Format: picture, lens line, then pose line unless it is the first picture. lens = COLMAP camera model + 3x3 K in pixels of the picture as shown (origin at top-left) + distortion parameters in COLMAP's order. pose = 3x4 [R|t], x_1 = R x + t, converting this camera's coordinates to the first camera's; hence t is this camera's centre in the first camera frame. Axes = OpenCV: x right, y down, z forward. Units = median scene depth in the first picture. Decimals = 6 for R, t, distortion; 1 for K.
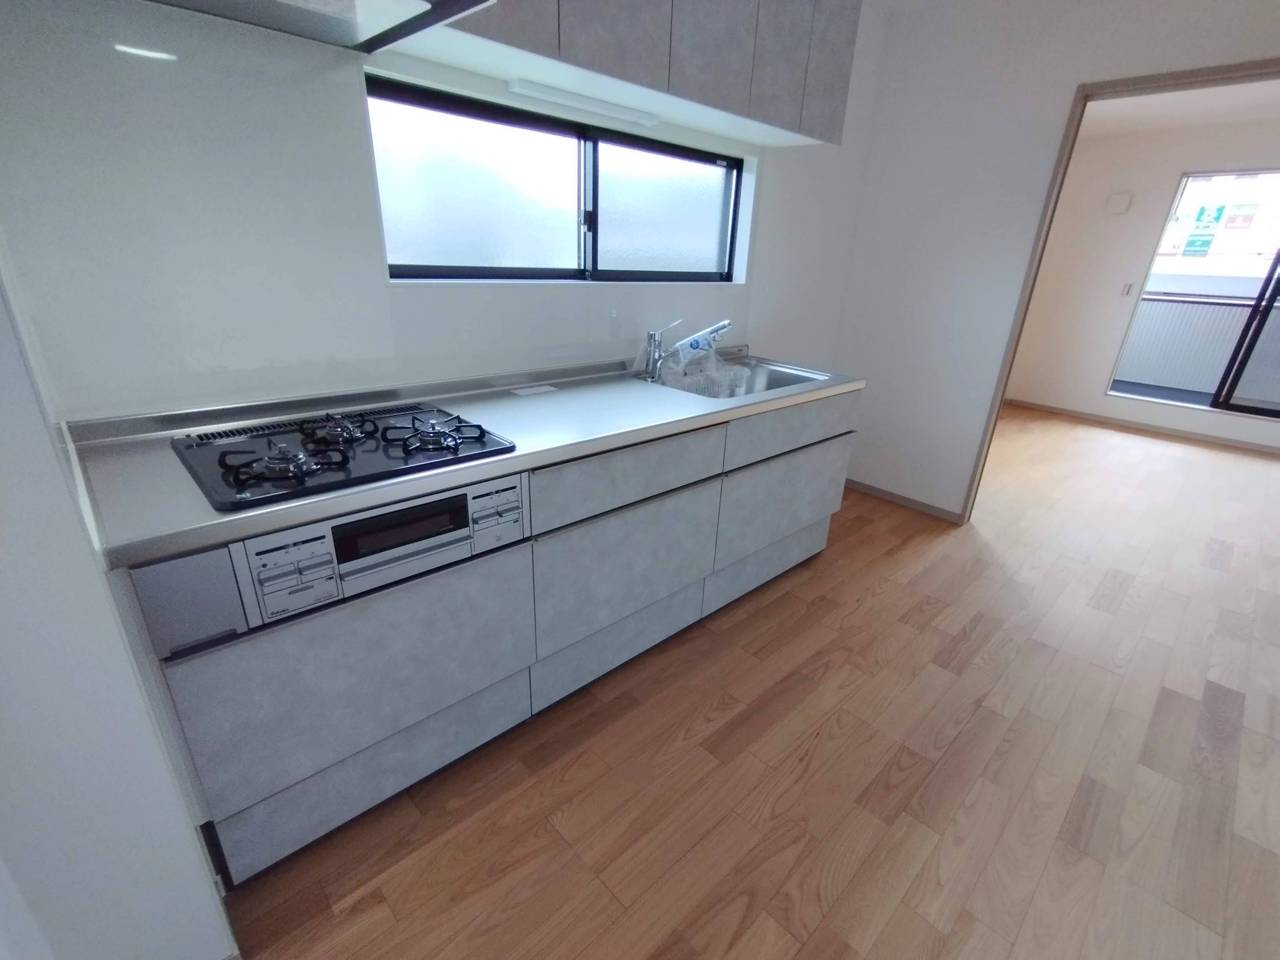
lens RADIAL K [[591.5, 0, 659.2], [0, 591.5, 496.9], [0, 0, 1]] dist [-0.001851, 0.006724]
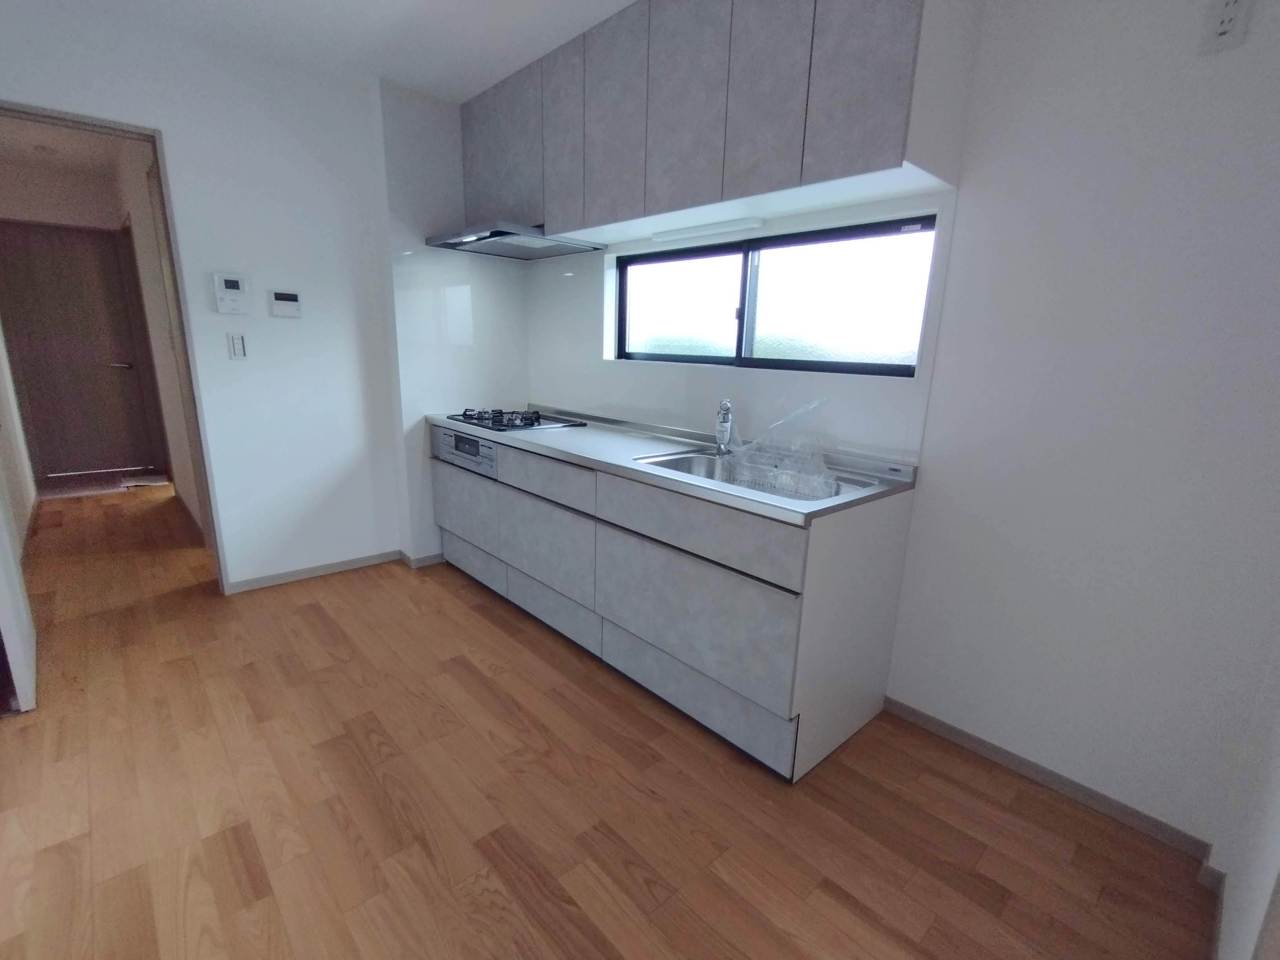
lens RADIAL K [[591.5, 0, 659.2], [0, 591.5, 496.9], [0, 0, 1]] dist [-0.001851, 0.006724]
pose [[-0.026775, 0.195555, -0.980327, 1.173468], [-0.420820, 0.887343, 0.188500, -0.330476], [0.906749, 0.417588, 0.058535, 1.012463]]
